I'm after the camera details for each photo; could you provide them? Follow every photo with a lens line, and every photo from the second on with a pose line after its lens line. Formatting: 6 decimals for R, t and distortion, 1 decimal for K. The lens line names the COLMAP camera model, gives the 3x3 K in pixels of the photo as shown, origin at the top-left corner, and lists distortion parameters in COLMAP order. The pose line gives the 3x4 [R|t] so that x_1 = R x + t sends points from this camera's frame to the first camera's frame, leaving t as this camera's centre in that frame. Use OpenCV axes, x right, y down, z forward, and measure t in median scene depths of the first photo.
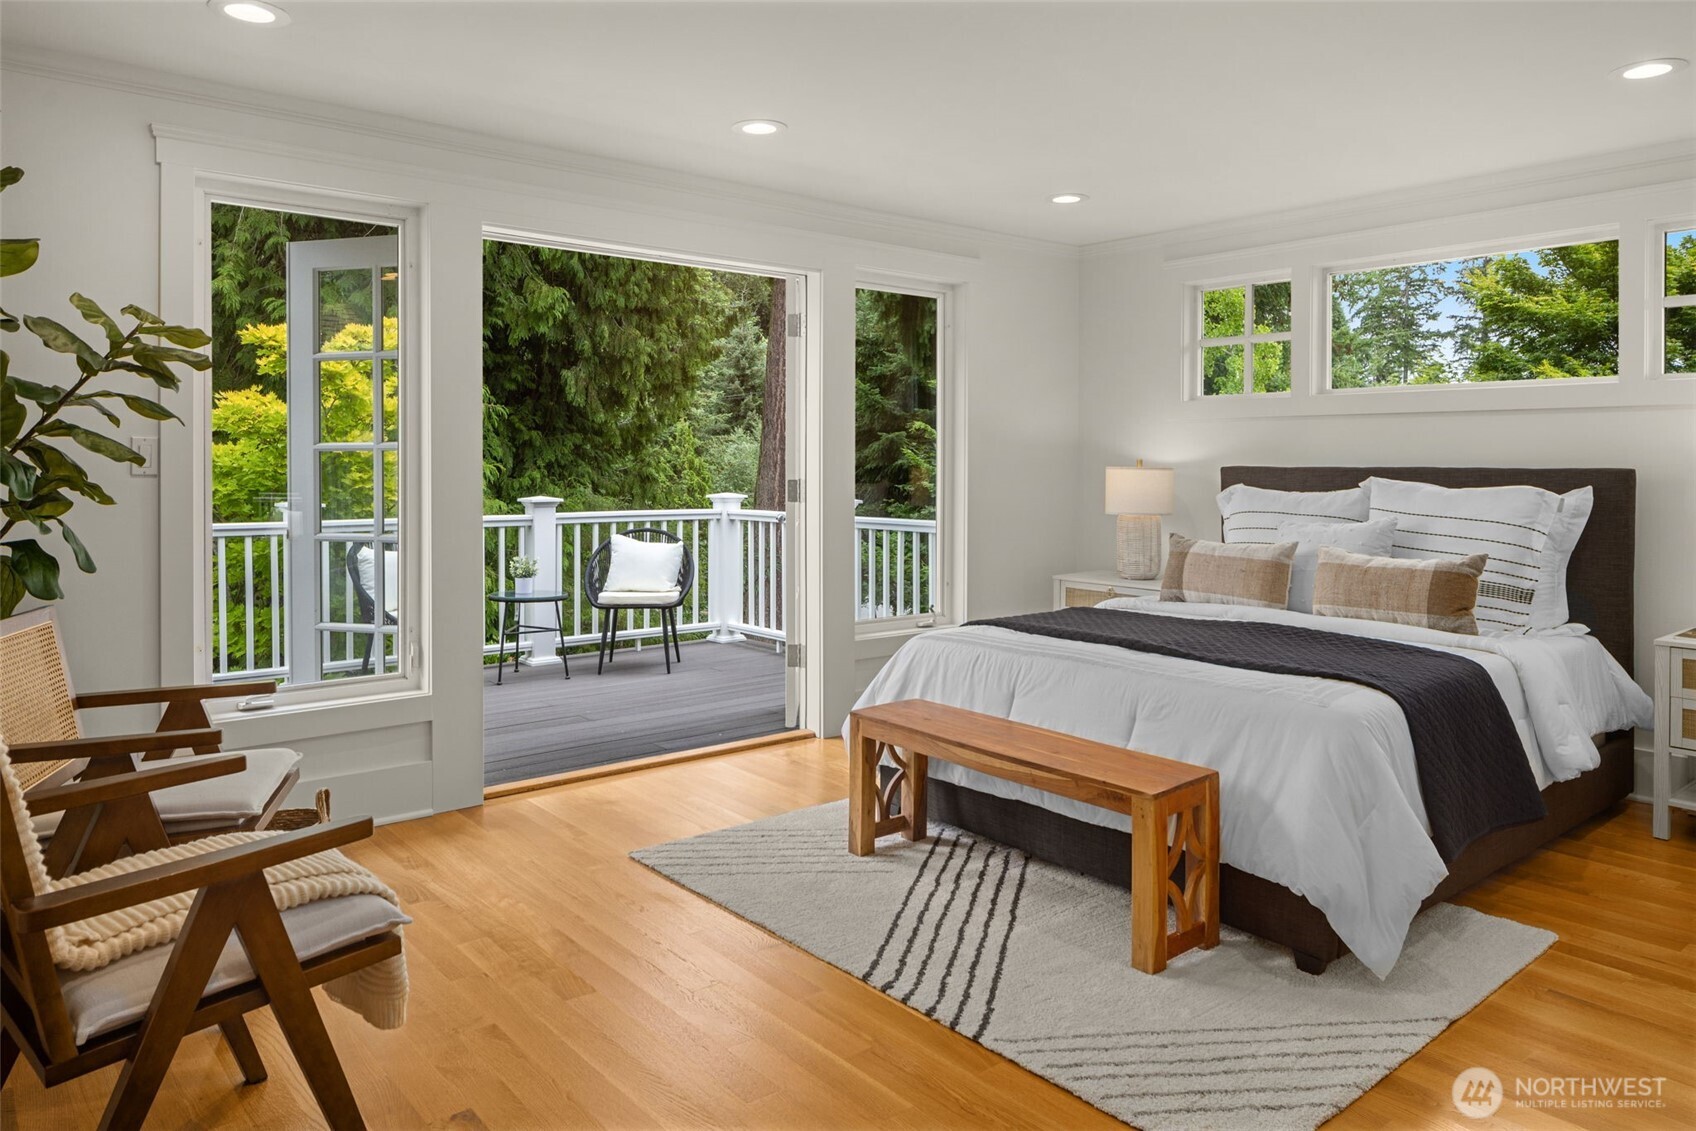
lens RADIAL K [[1100.4, 0, 842.2], [0, 1100.4, 493.4], [0, 0, 1]] dist [-0.002837, -0.000914]
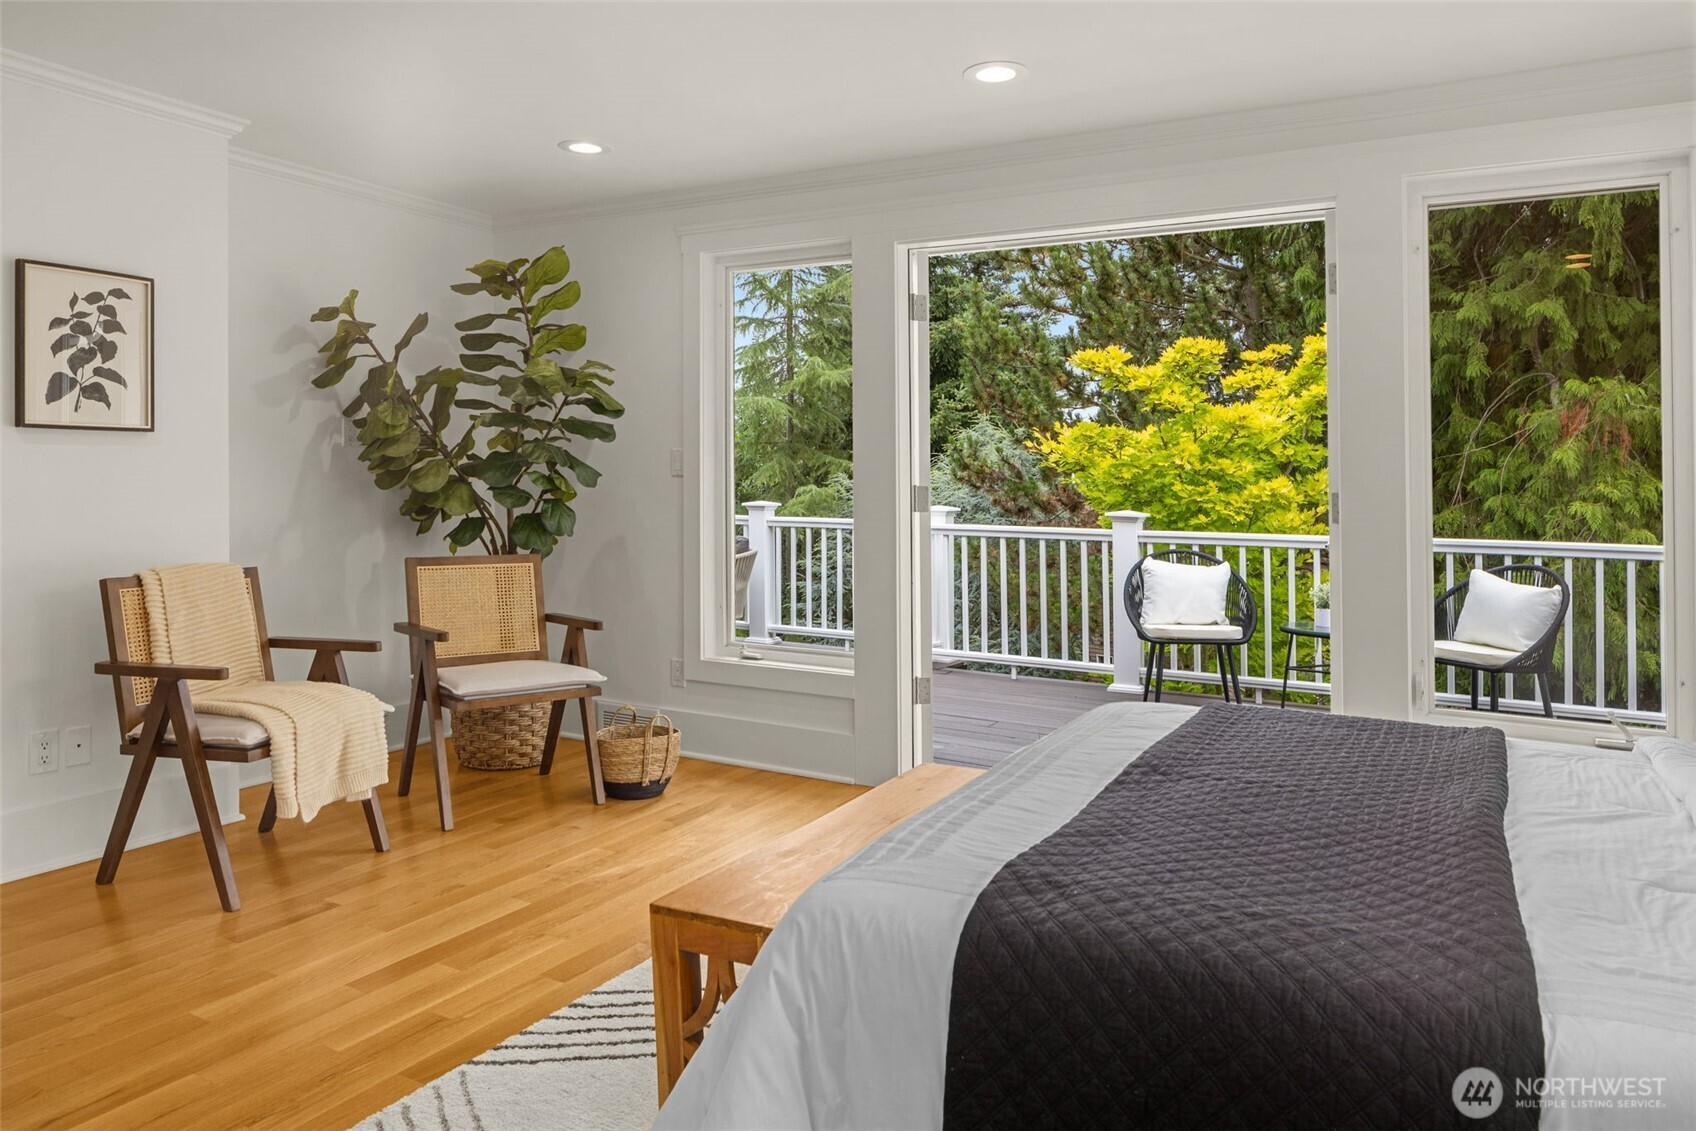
lens RADIAL K [[1159.1, 0, 846.4], [0, 1159.1, 539.2], [0, 0, 1]] dist [0.073105, 0.000027]
pose [[0.334144, 0.054752, -0.940931, 0.570237], [-0.032547, 0.998386, 0.046537, -0.009978], [0.941960, 0.015074, 0.335386, 0.461263]]
